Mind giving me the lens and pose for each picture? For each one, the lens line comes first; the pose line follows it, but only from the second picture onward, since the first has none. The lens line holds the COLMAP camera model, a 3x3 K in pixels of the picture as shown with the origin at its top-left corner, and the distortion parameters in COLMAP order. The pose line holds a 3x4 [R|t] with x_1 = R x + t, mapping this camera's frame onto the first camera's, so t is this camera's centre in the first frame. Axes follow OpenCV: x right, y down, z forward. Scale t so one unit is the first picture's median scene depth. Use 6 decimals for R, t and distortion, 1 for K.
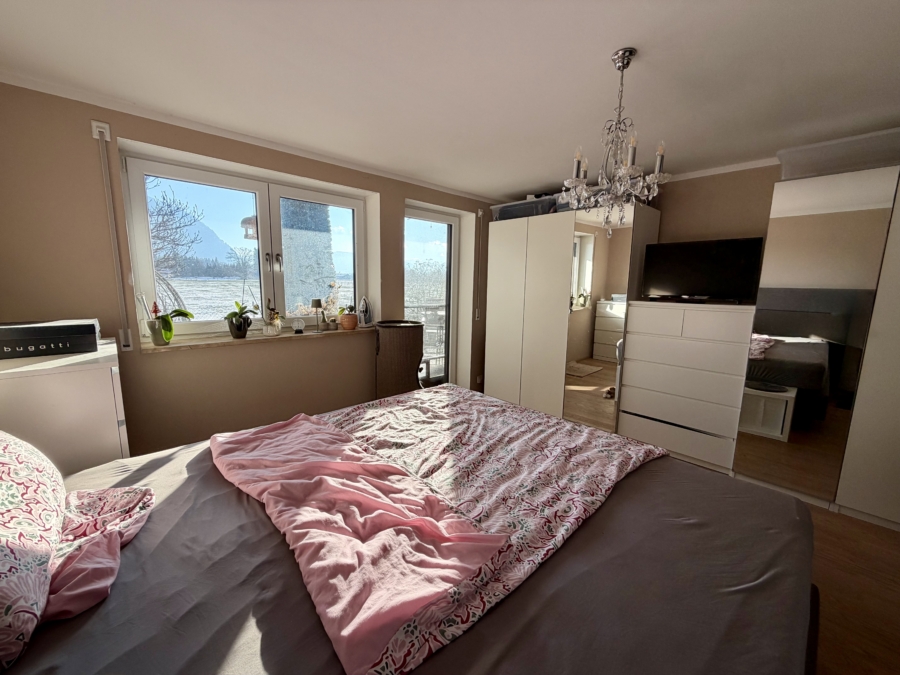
lens RADIAL K [[359.3, 0, 455.9], [0, 359.3, 339.8], [0, 0, 1]] dist [0.000486, 0.000034]
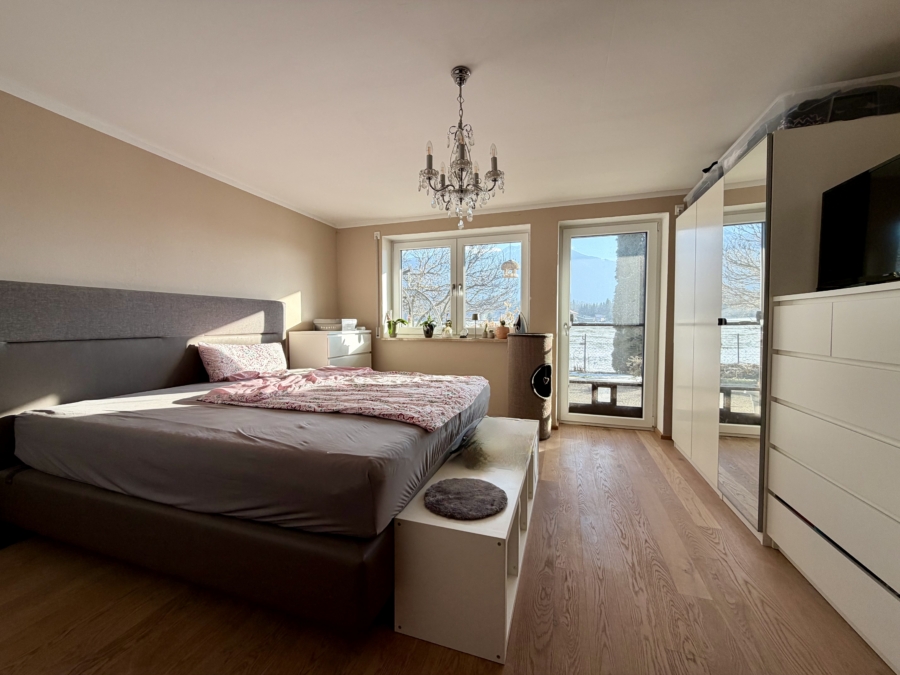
lens RADIAL K [[359.3, 0, 451.0], [0, 359.3, 335.4], [0, 0, 1]] dist [0.000486, 0.000034]
pose [[0.468499, 0.029009, -0.882987, 0.783128], [-0.125579, 0.991499, -0.034056, 0.025266], [0.874493, 0.126840, 0.468160, 0.301138]]
